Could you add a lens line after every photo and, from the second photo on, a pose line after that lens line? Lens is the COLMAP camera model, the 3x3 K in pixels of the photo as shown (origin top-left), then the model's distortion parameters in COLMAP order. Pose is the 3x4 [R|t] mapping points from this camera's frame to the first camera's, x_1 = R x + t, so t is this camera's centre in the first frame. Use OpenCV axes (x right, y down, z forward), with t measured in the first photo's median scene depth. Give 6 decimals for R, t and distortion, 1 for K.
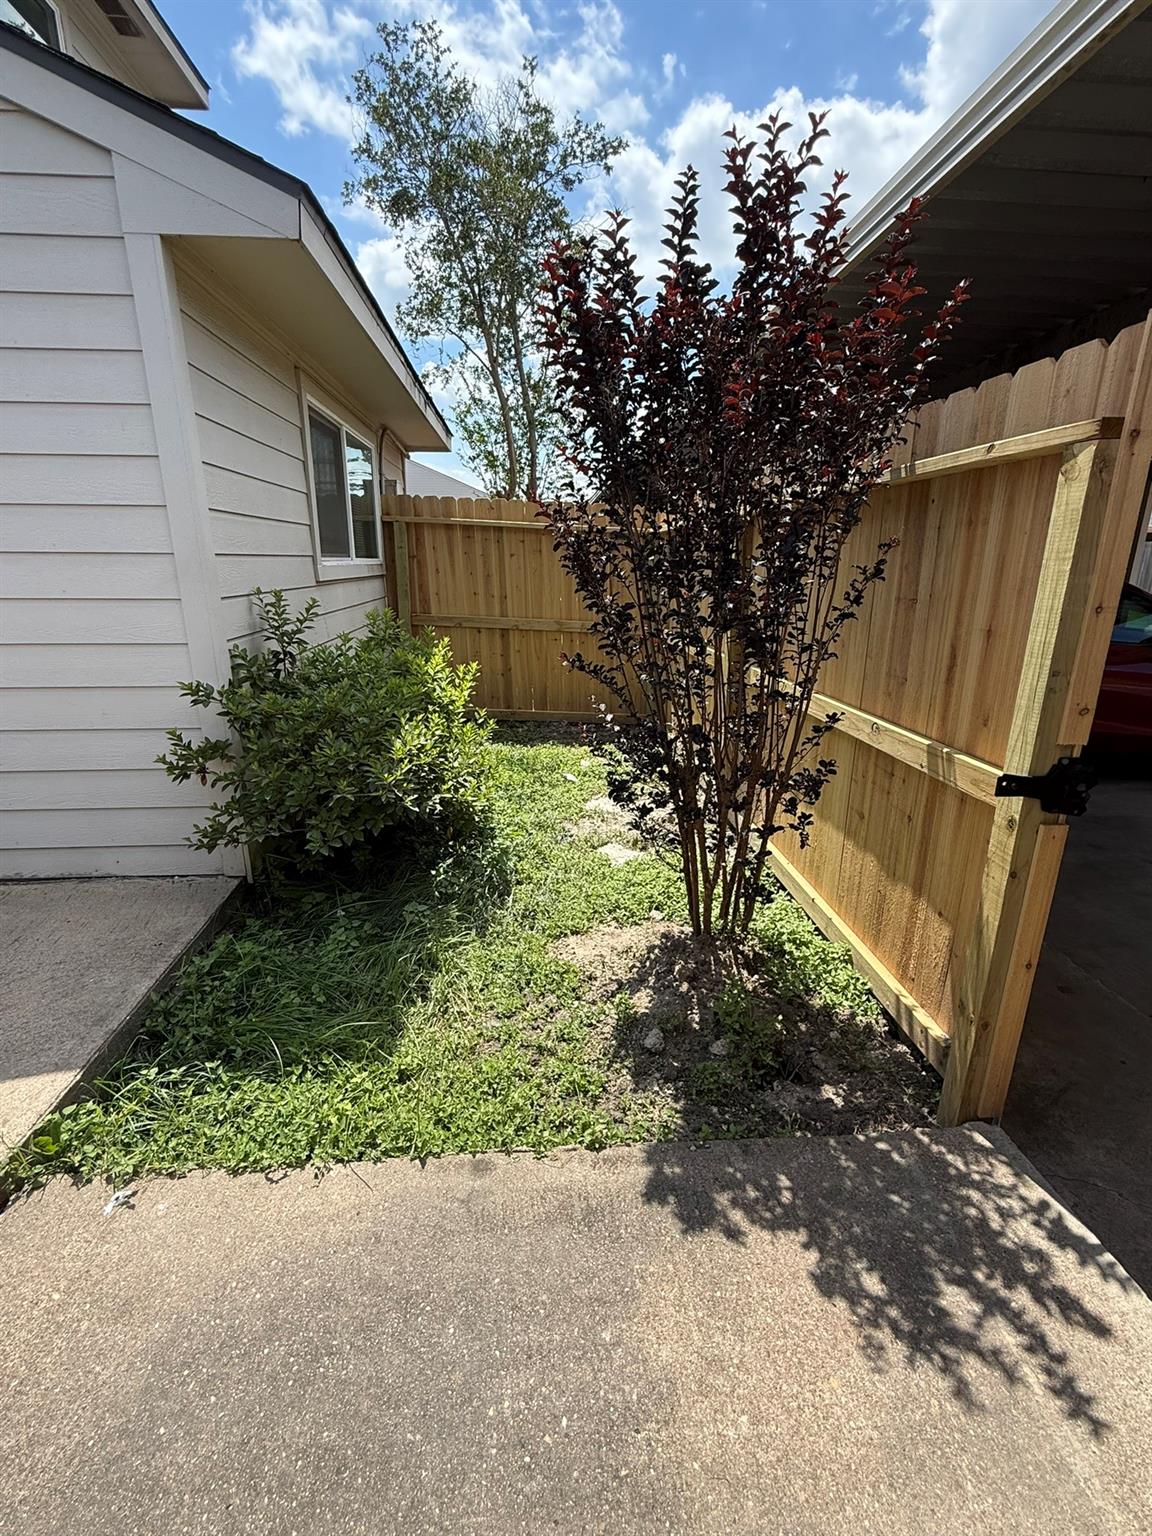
lens RADIAL K [[687.7, 0, 577.4], [0, 687.7, 765.9], [0, 0, 1]] dist [-0.001432, 0.000330]
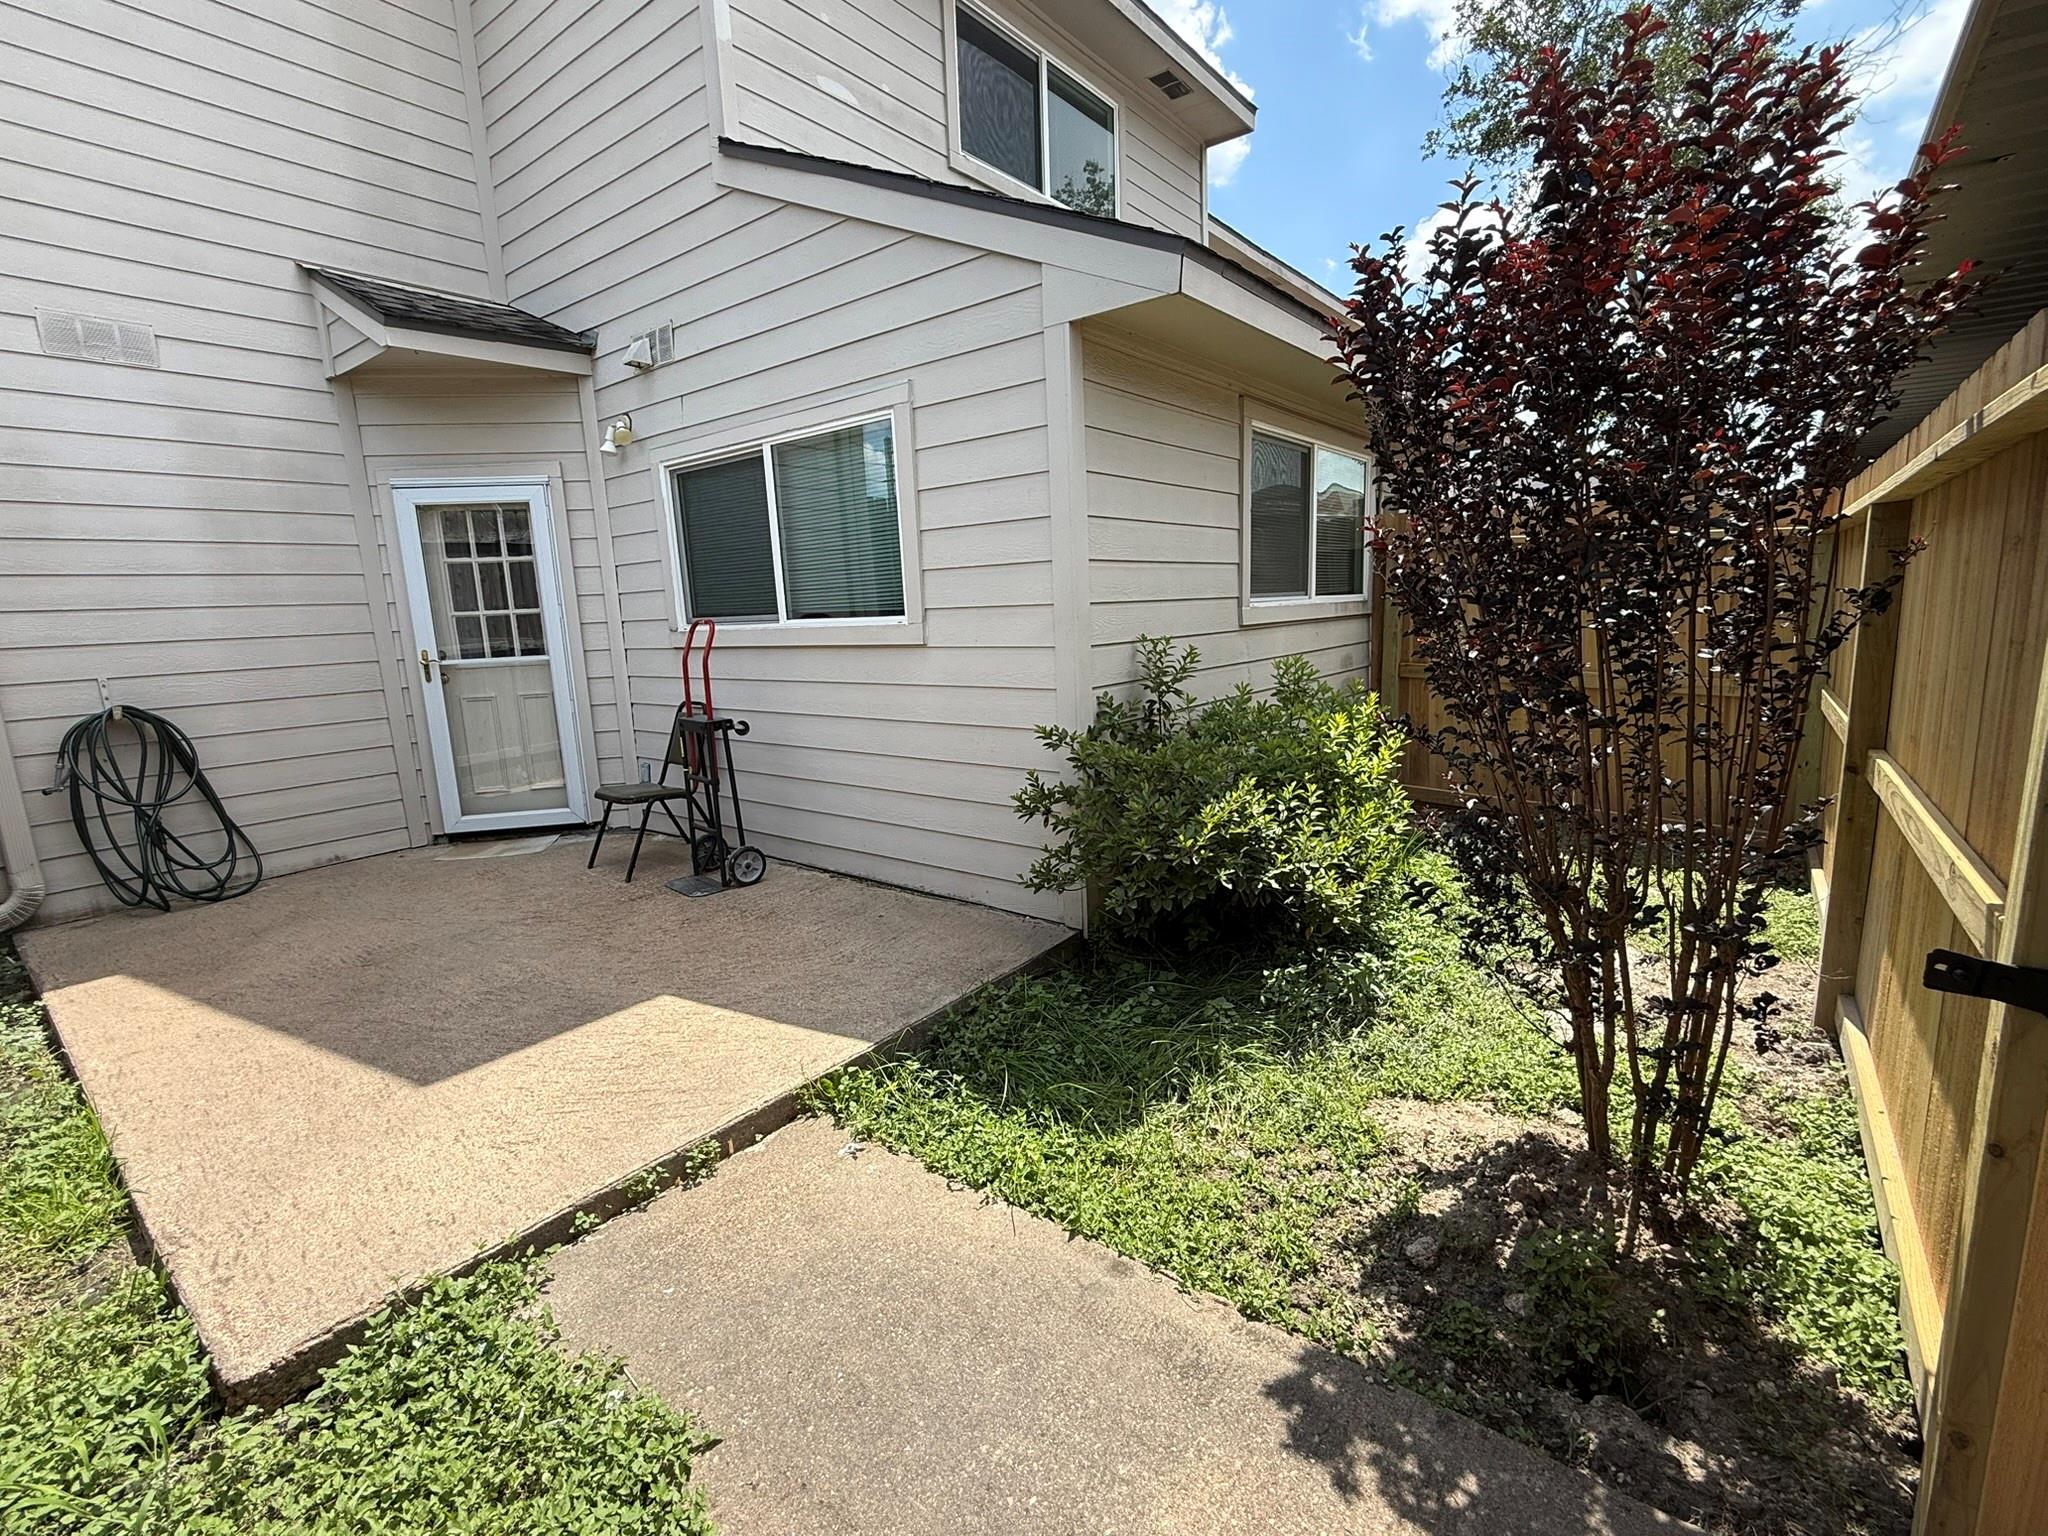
lens RADIAL K [[917.0, 0, 1023.8], [0, 917.0, 766.8], [0, 0, 1]] dist [-0.001432, 0.000330]
pose [[0.741523, 0.082555, -0.665829, 0.351625], [-0.151189, 0.987437, -0.045946, 0.008210], [0.653671, 0.134736, 0.744688, -0.041246]]
